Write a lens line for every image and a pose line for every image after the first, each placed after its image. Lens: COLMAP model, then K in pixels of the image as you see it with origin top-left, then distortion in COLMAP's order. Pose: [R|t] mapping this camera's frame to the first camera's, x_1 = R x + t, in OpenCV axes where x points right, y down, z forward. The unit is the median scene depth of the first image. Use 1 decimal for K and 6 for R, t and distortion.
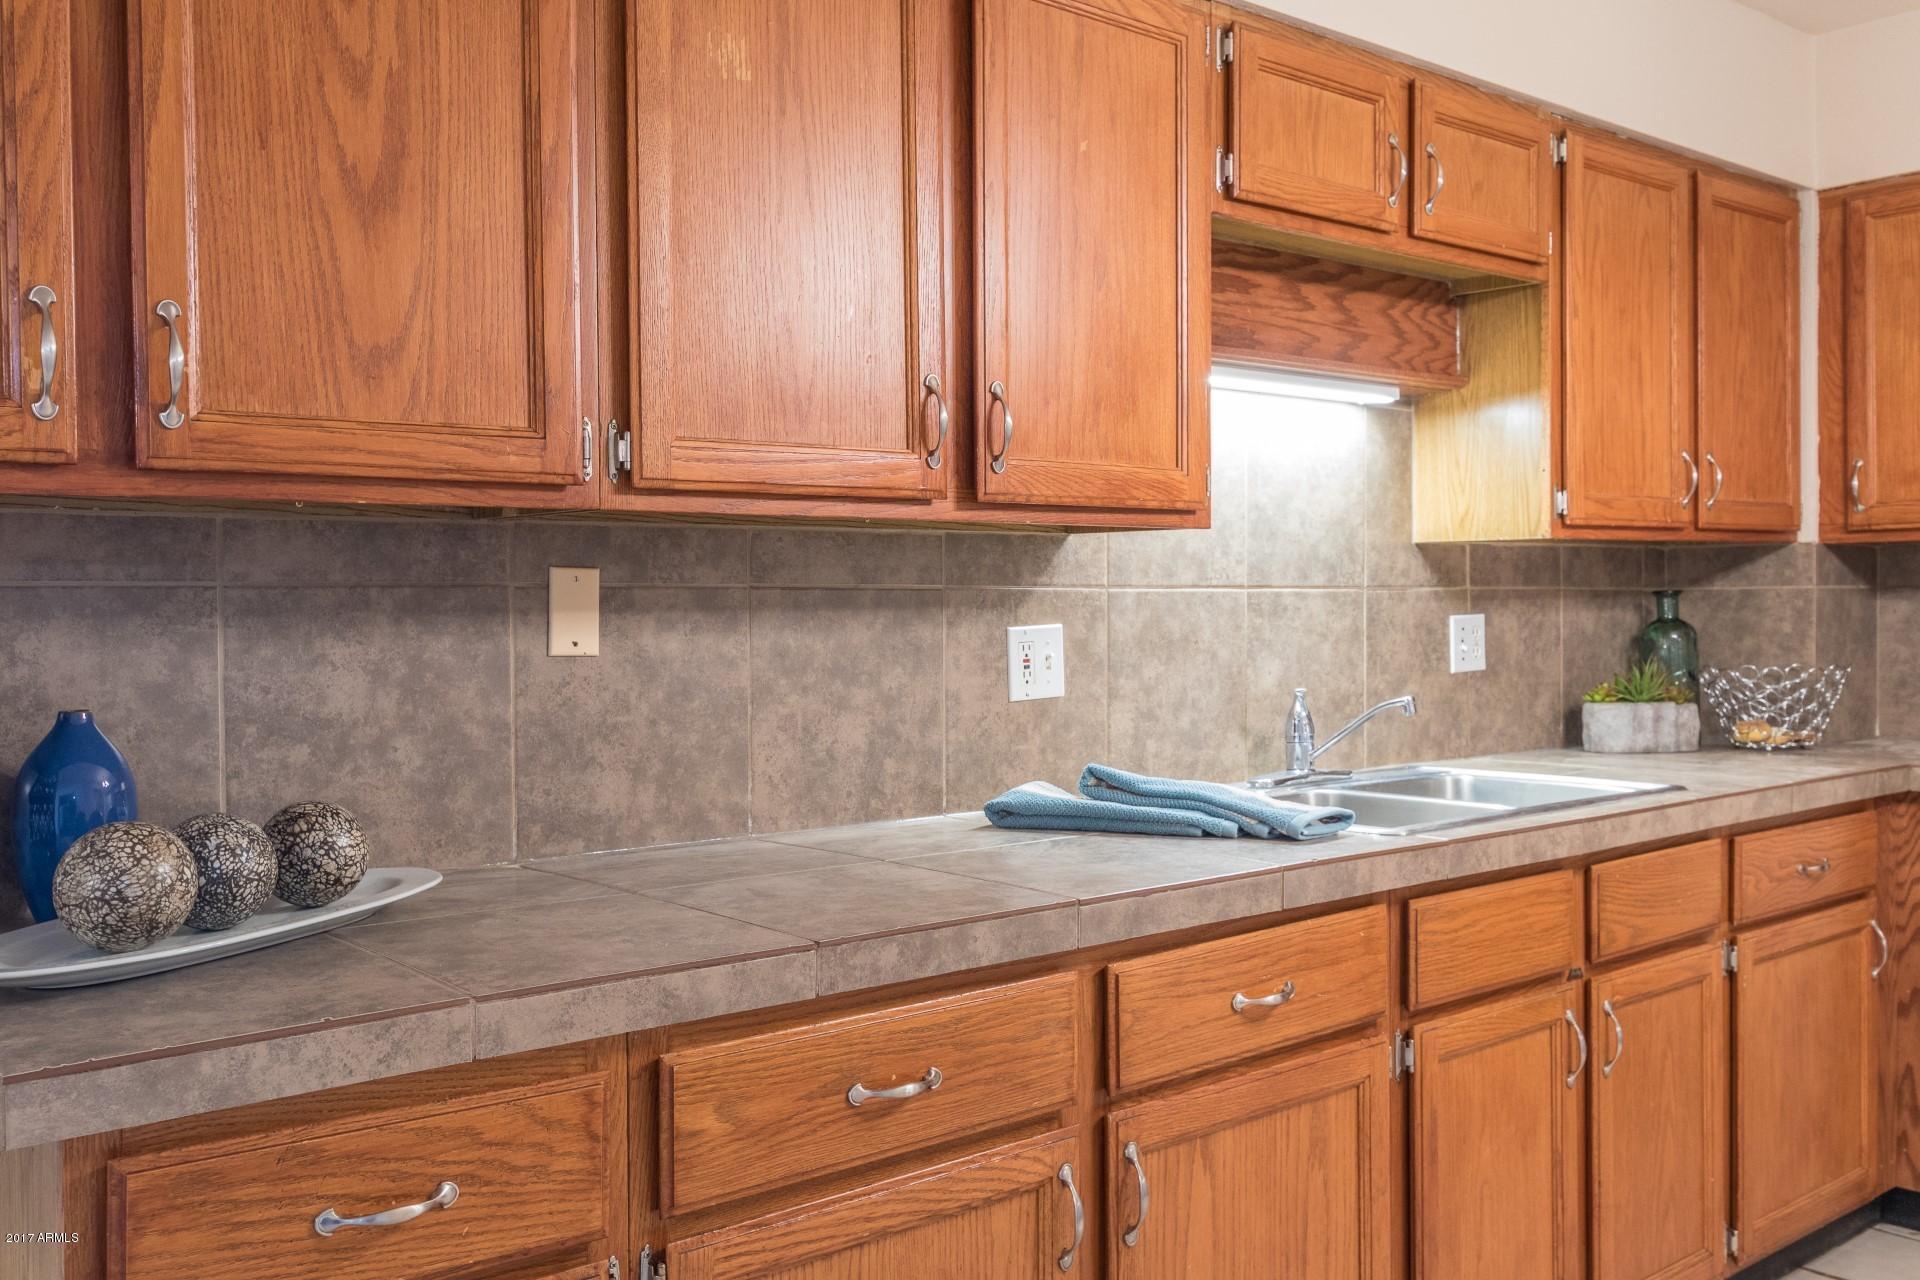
lens RADIAL K [[1742.3, 0, 960.0], [0, 1742.3, 640.0], [0, 0, 1]] dist [-0.002508, -0.001484]
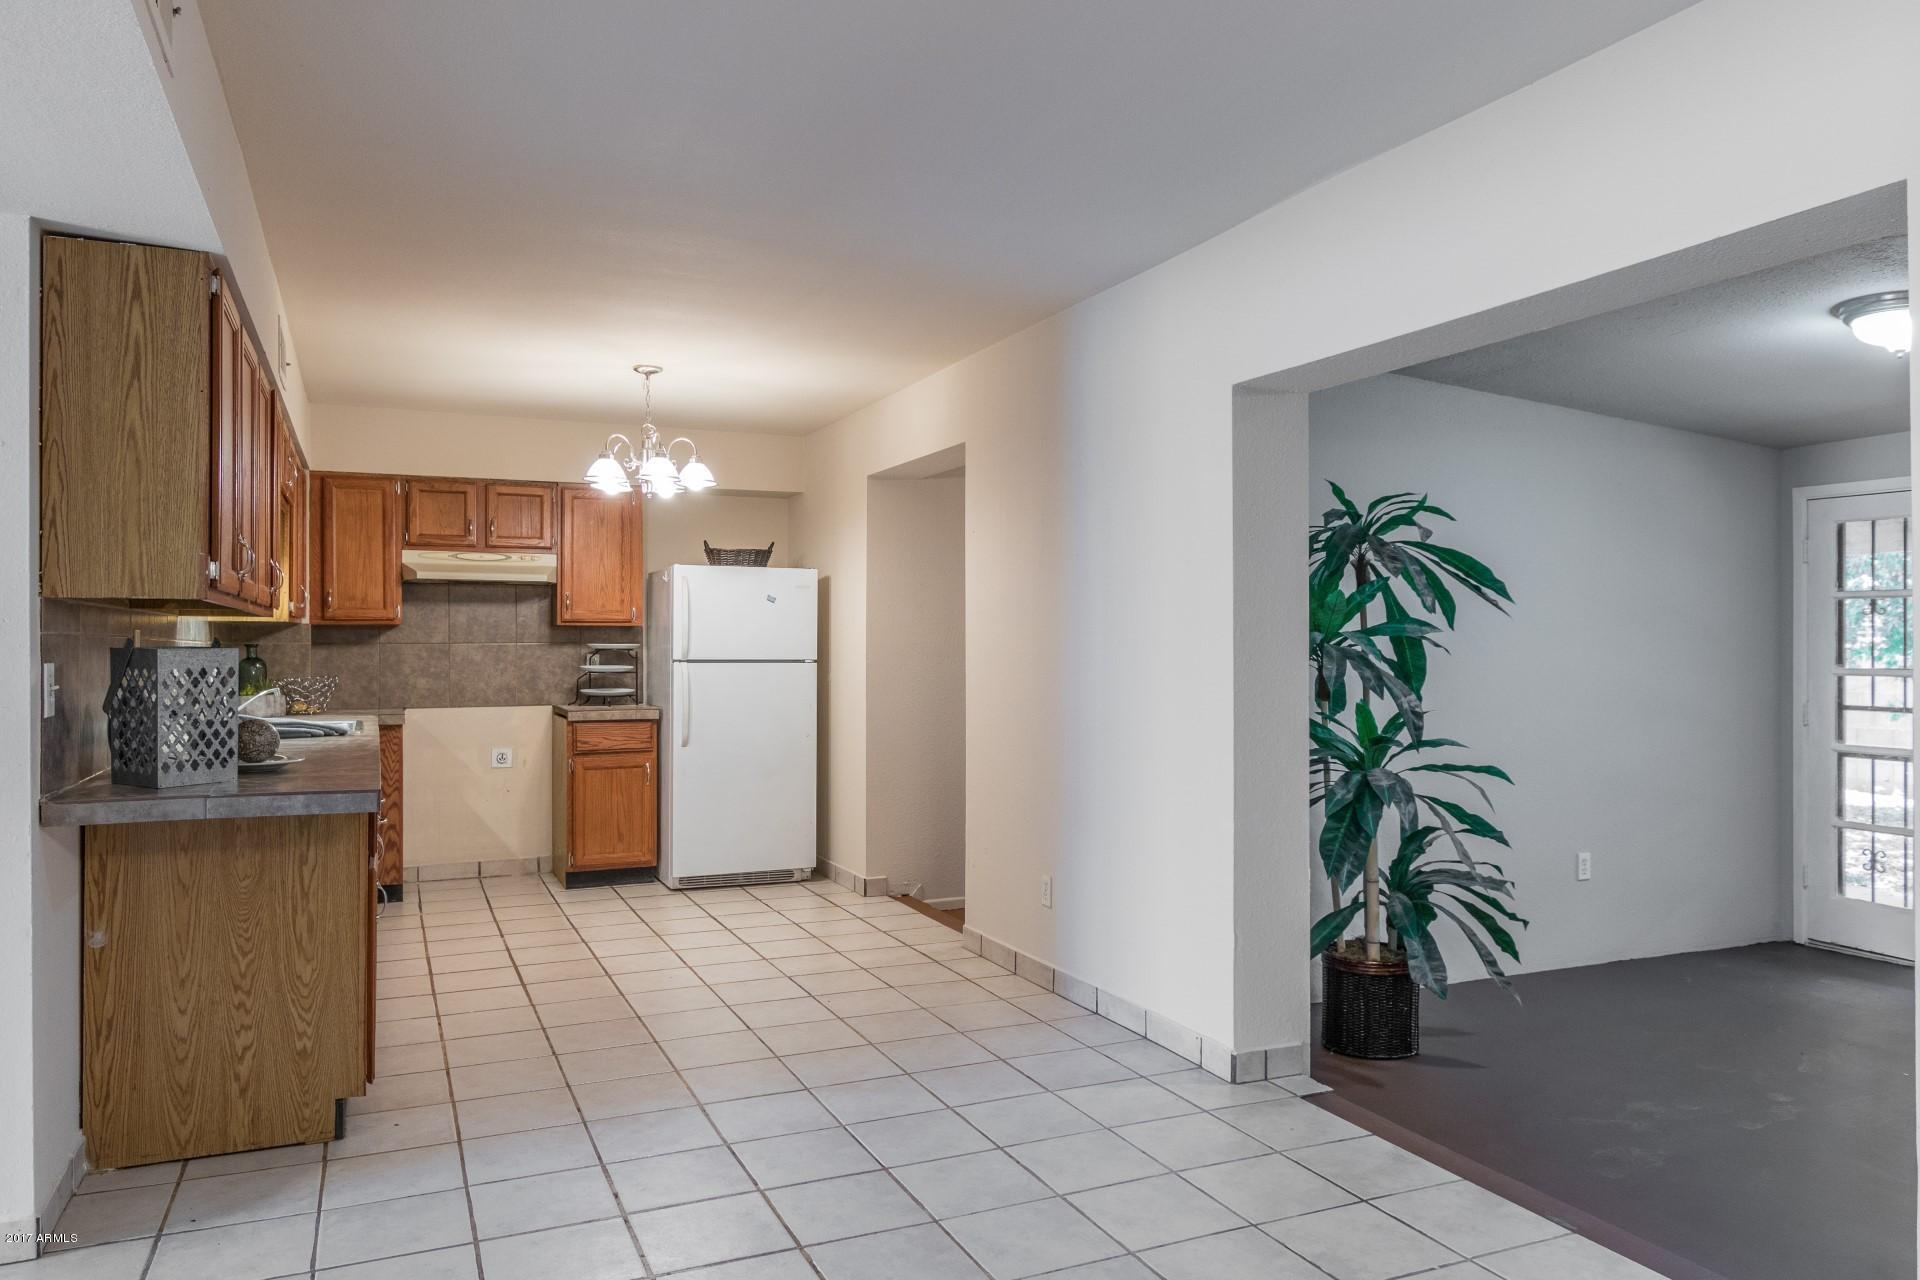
lens RADIAL K [[1297.7, 0, 960.0], [0, 1297.7, 640.0], [0, 0, 1]] dist [-0.003660, -0.000922]
pose [[0.285499, 0.013334, 0.958286, -0.903465], [0.019994, 0.999603, -0.019866, 0.016111], [-0.958171, 0.024832, 0.285119, -0.303910]]
